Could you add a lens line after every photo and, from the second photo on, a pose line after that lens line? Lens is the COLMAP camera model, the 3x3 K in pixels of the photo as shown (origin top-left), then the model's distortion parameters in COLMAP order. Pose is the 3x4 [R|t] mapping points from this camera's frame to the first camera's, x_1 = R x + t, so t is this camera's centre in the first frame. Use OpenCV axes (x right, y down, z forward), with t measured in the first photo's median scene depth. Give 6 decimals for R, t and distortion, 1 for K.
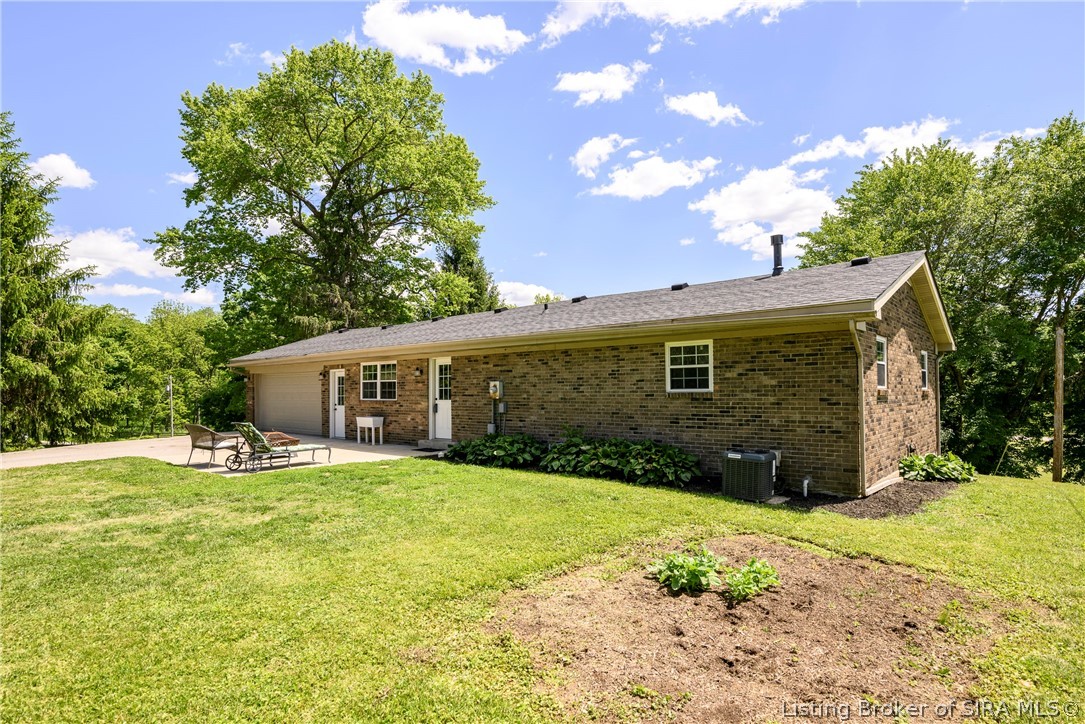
lens RADIAL K [[572.6, 0, 542.5], [0, 572.6, 369.8], [0, 0, 1]] dist [0.001581, -0.000068]
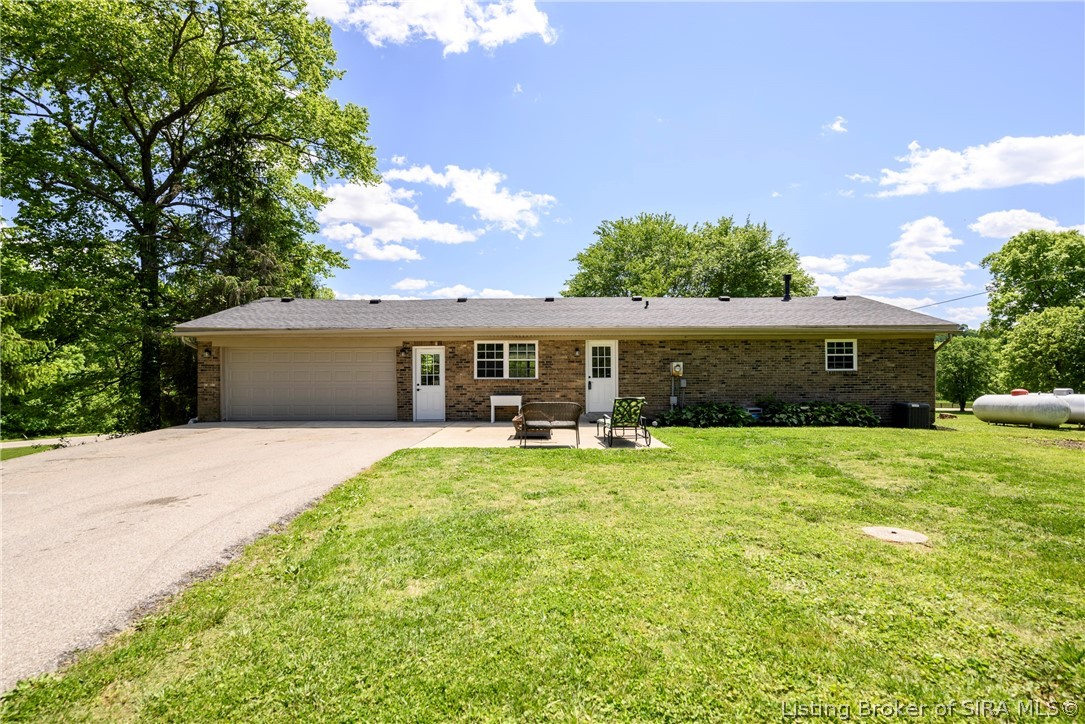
lens RADIAL K [[525.7, 0, 543.0], [0, 525.7, 368.0], [0, 0, 1]] dist [-0.000456, 0.000025]
pose [[0.760175, 0.014070, 0.649566, -1.097087], [-0.024808, 0.999665, 0.007379, 0.033530], [-0.649245, -0.021723, 0.760269, 0.337653]]
